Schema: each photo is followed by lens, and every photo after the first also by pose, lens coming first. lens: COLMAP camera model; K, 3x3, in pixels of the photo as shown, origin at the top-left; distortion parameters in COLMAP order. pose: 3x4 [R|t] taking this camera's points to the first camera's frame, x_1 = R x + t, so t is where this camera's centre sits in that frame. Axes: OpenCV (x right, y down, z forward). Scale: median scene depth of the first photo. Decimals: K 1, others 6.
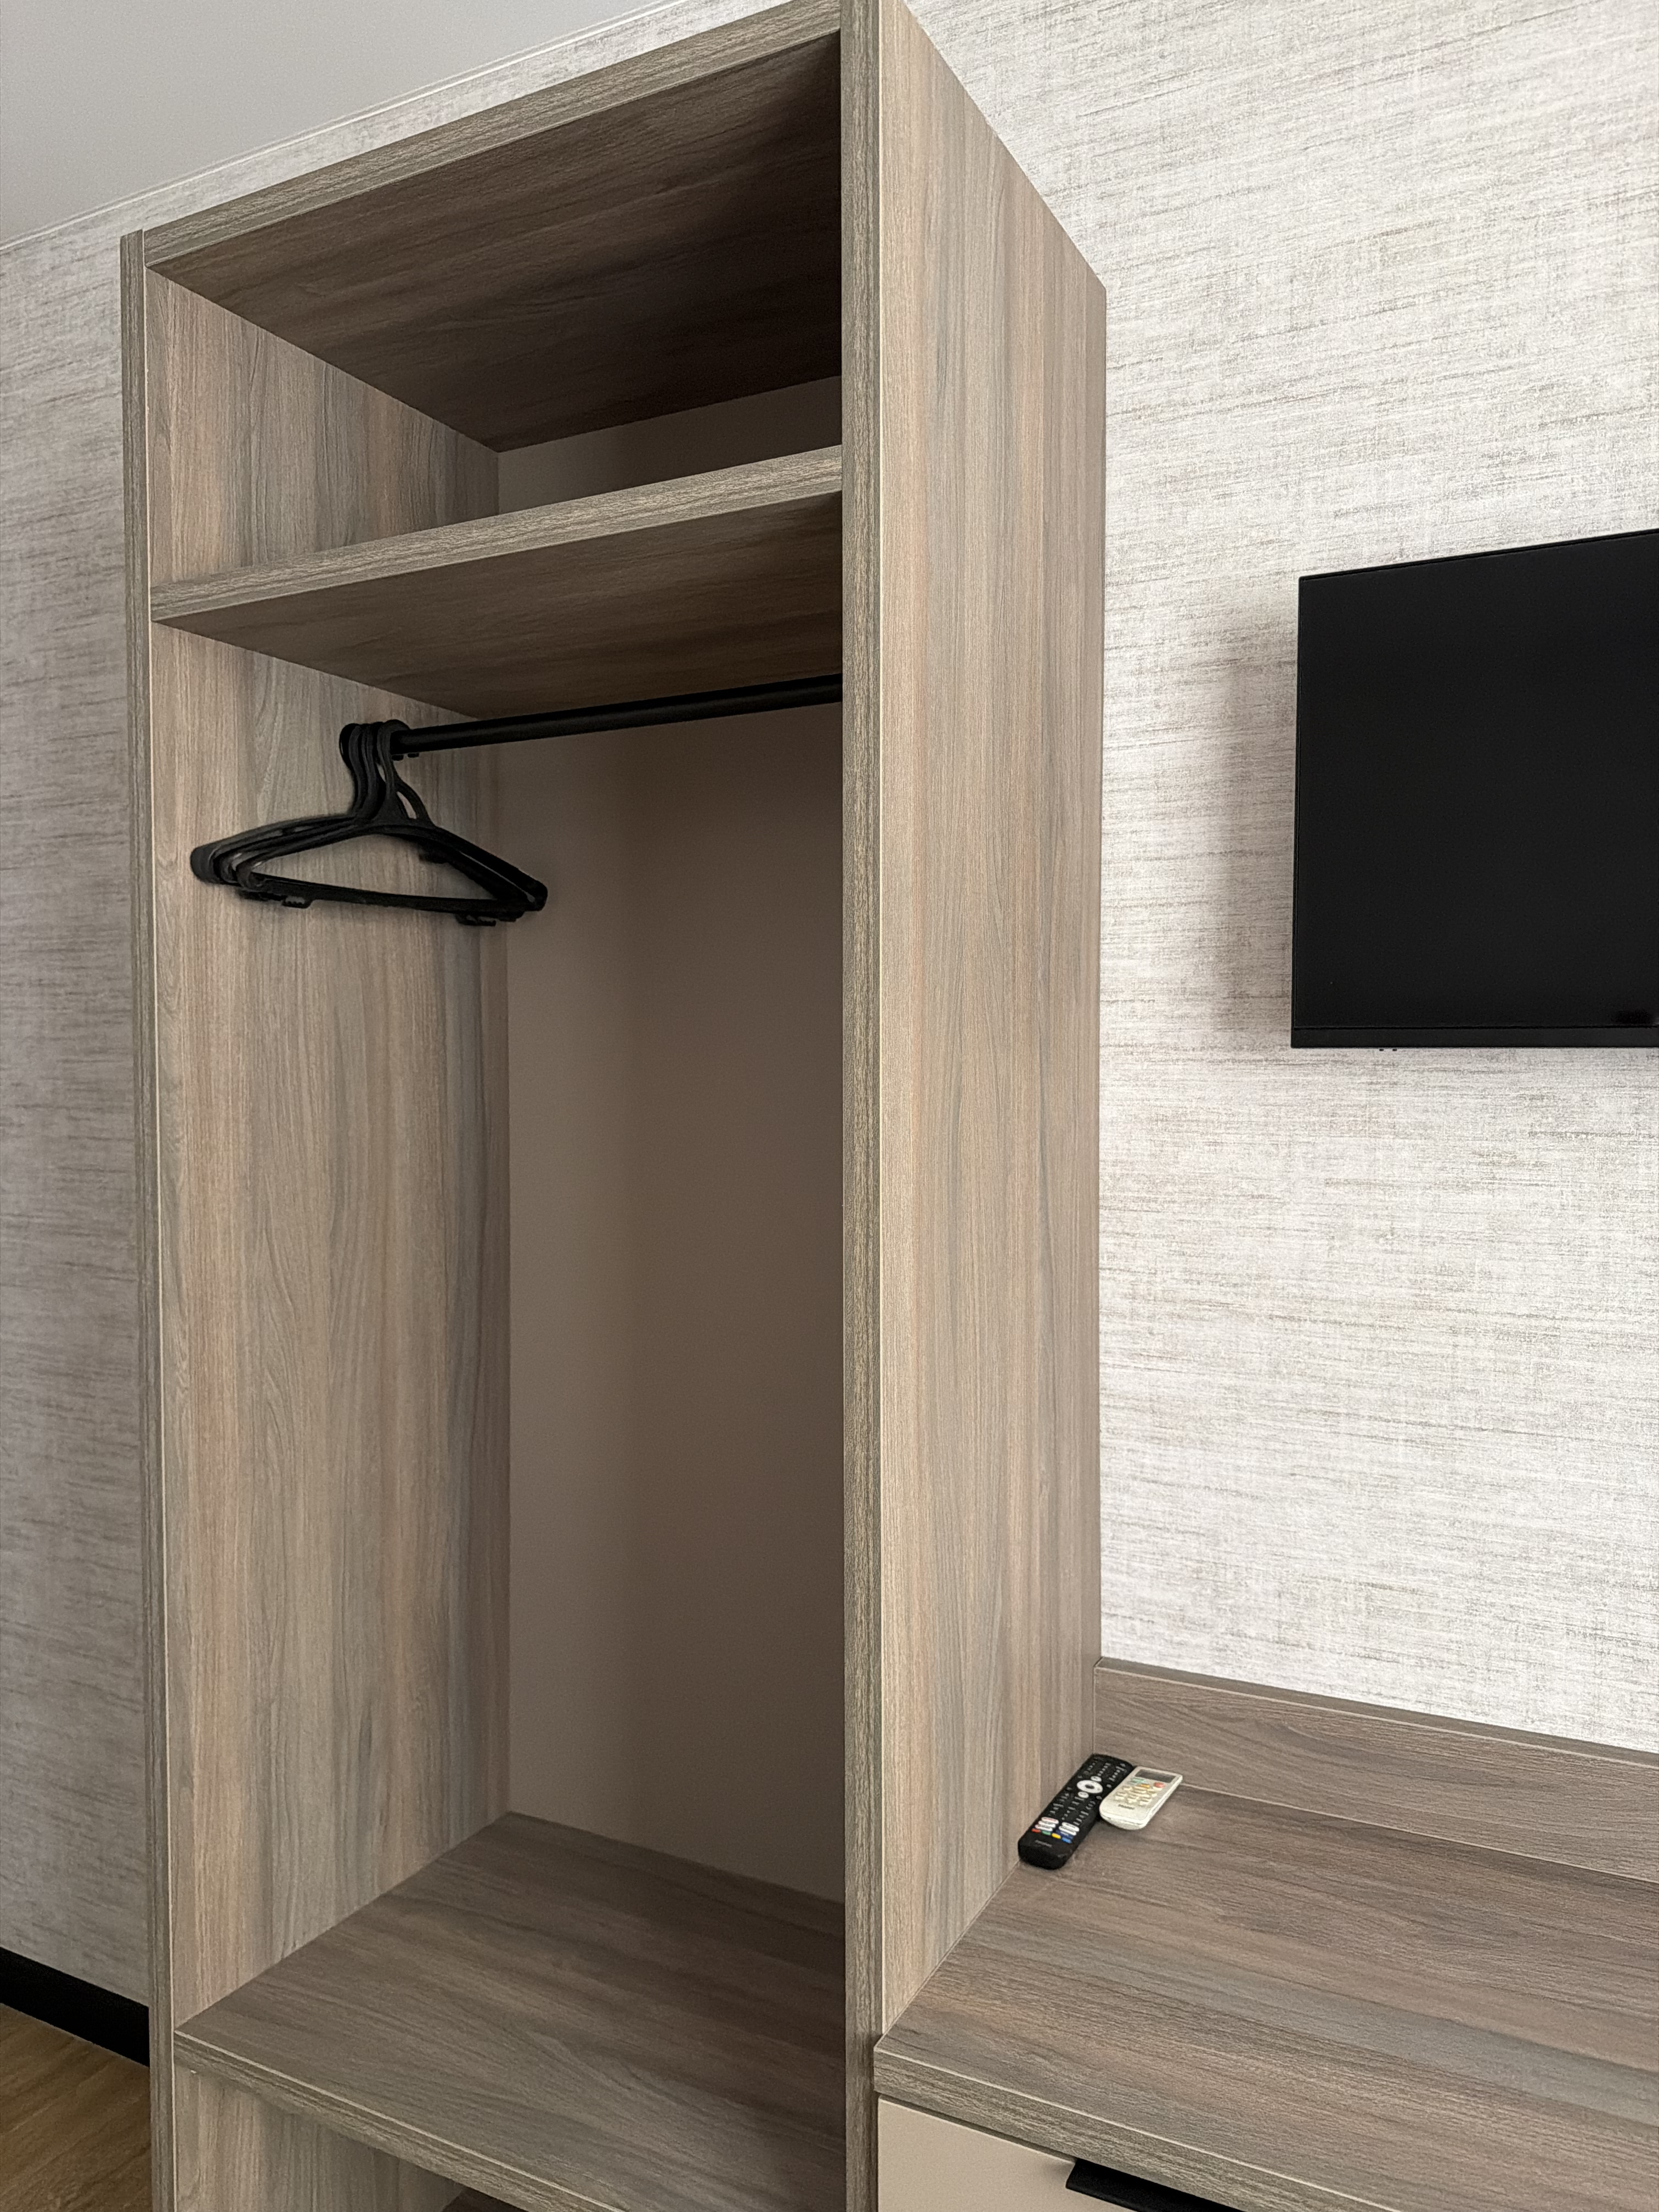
lens RADIAL K [[1560.9, 0, 833.7], [0, 1560.9, 1119.3], [0, 0, 1]] dist [0.082365, -0.130823]
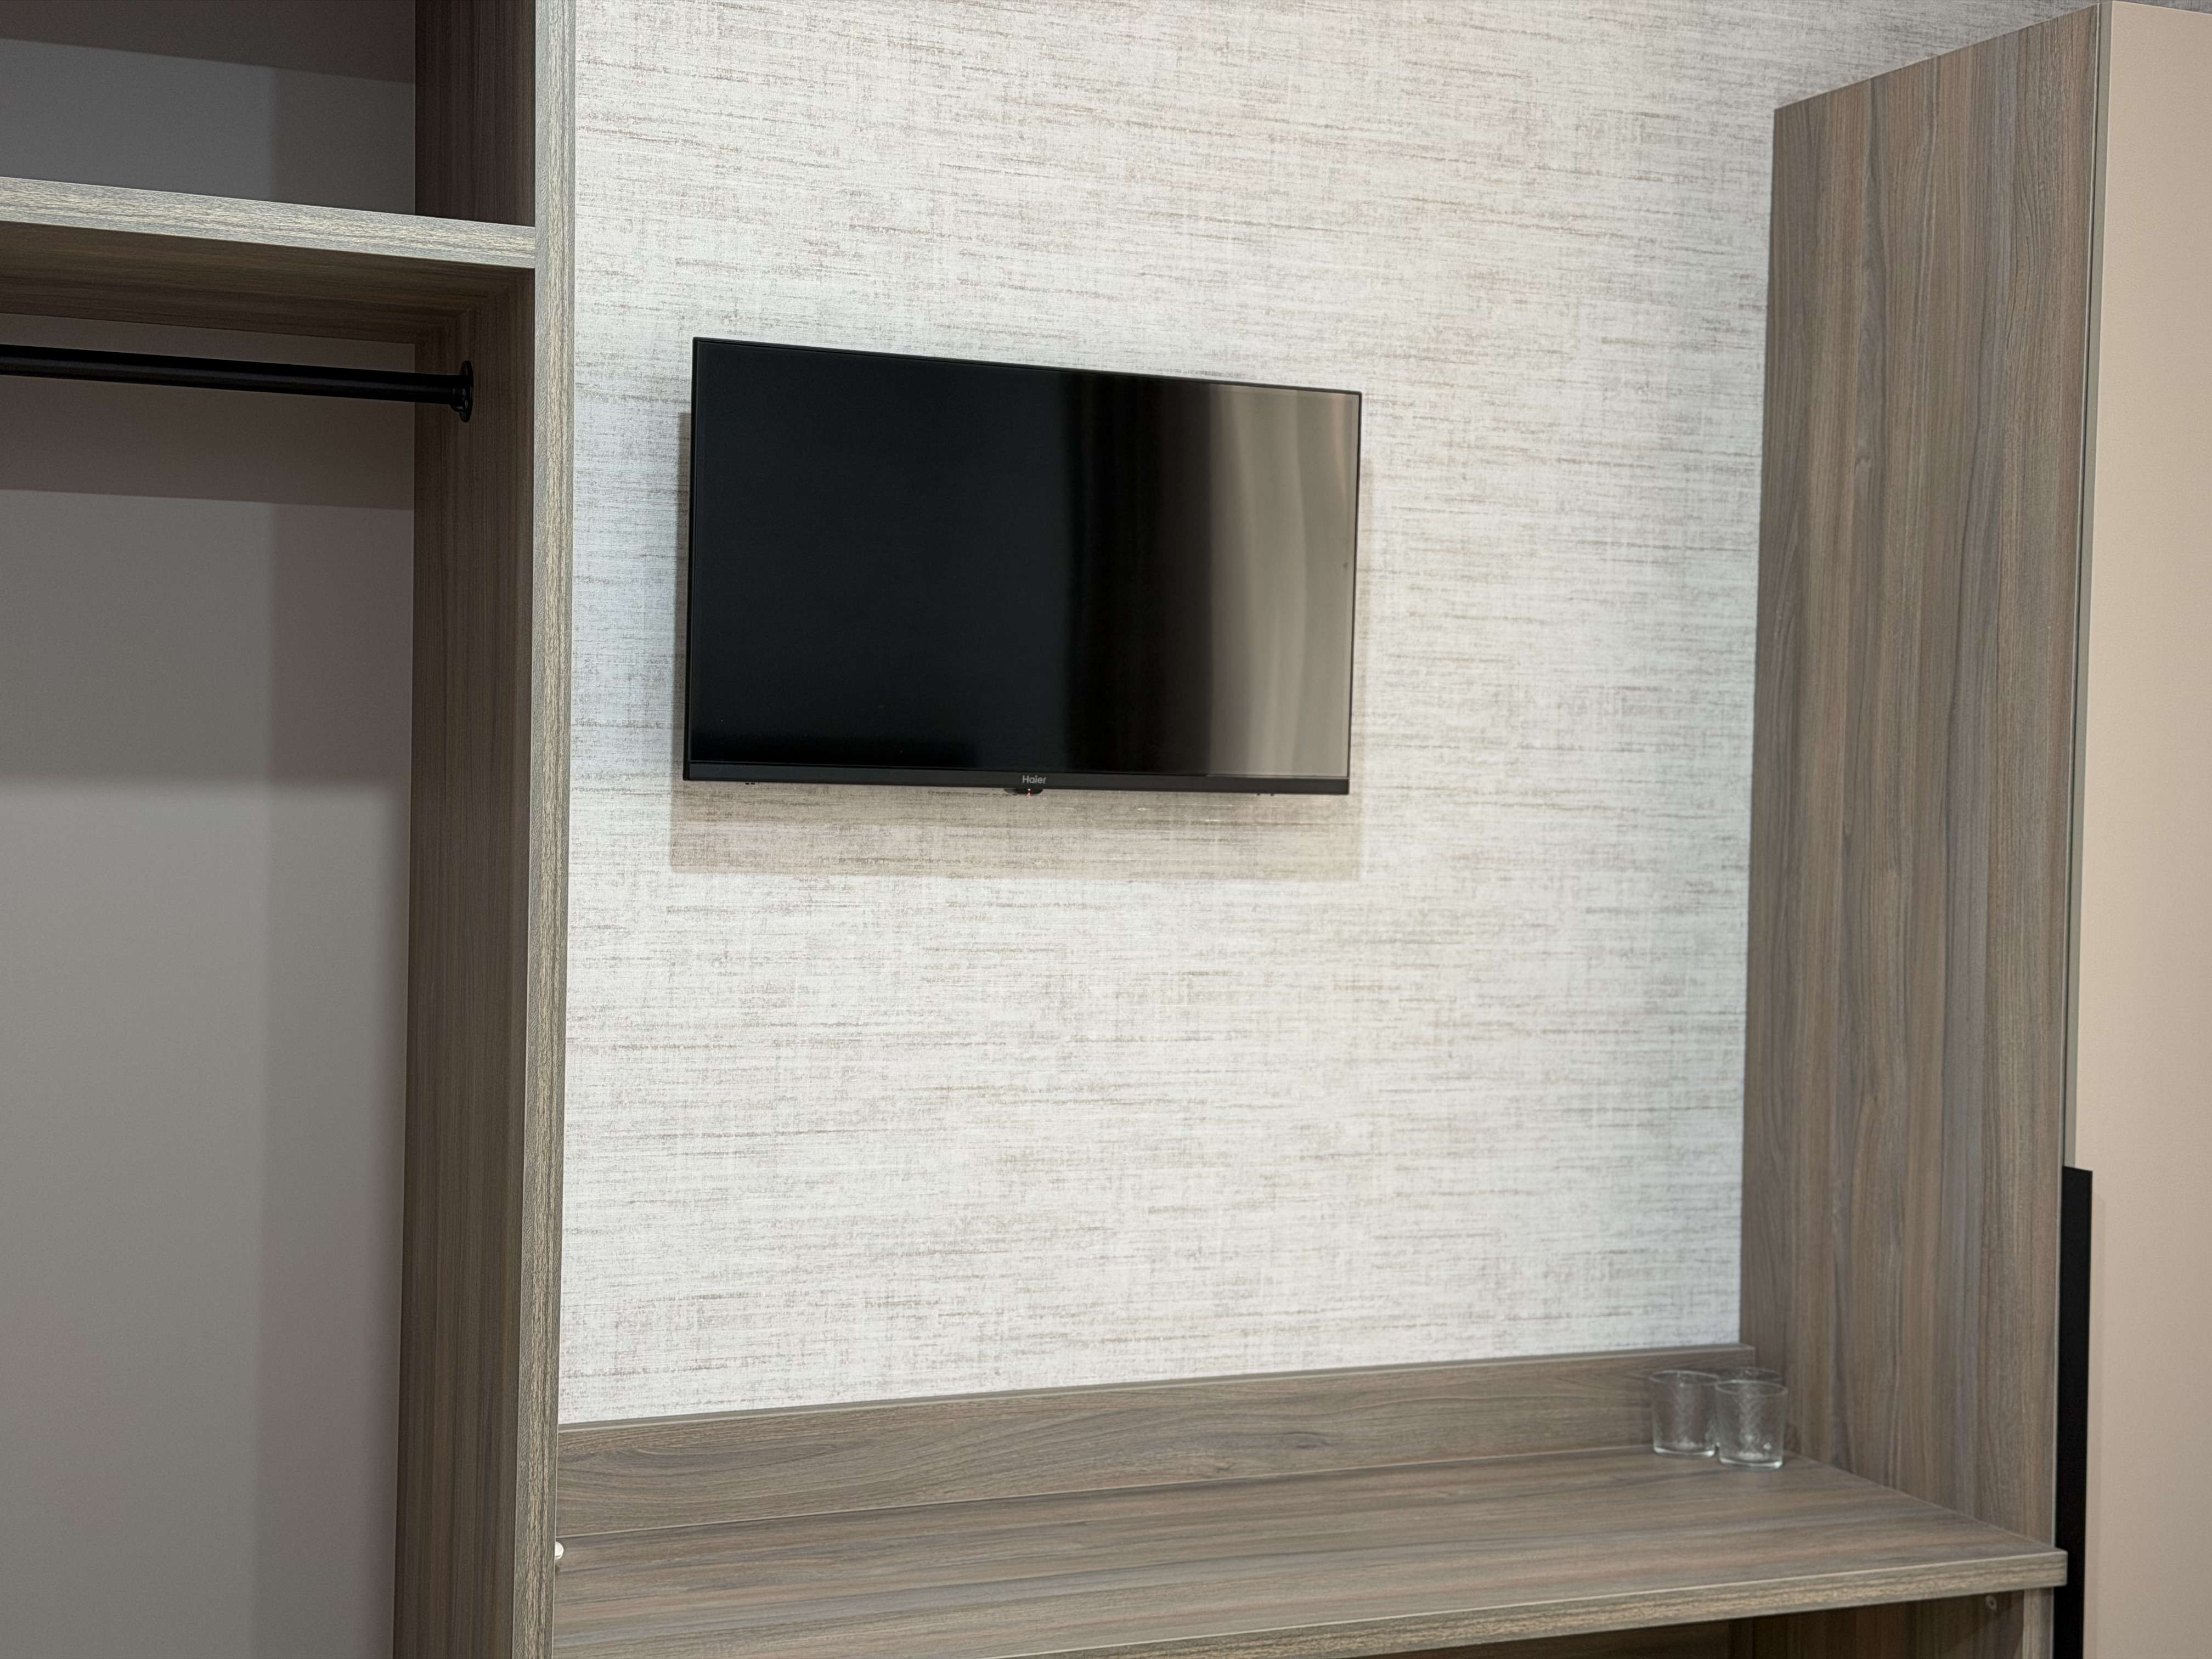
lens RADIAL K [[3058.8, 0, 1104.5], [0, 3058.8, 843.6], [0, 0, 1]] dist [0.160058, -0.177622]
pose [[0.638866, -0.004769, 0.769303, -1.062685], [0.005714, 0.999983, 0.001454, -0.004423], [-0.769297, 0.003467, 0.638882, -0.503807]]
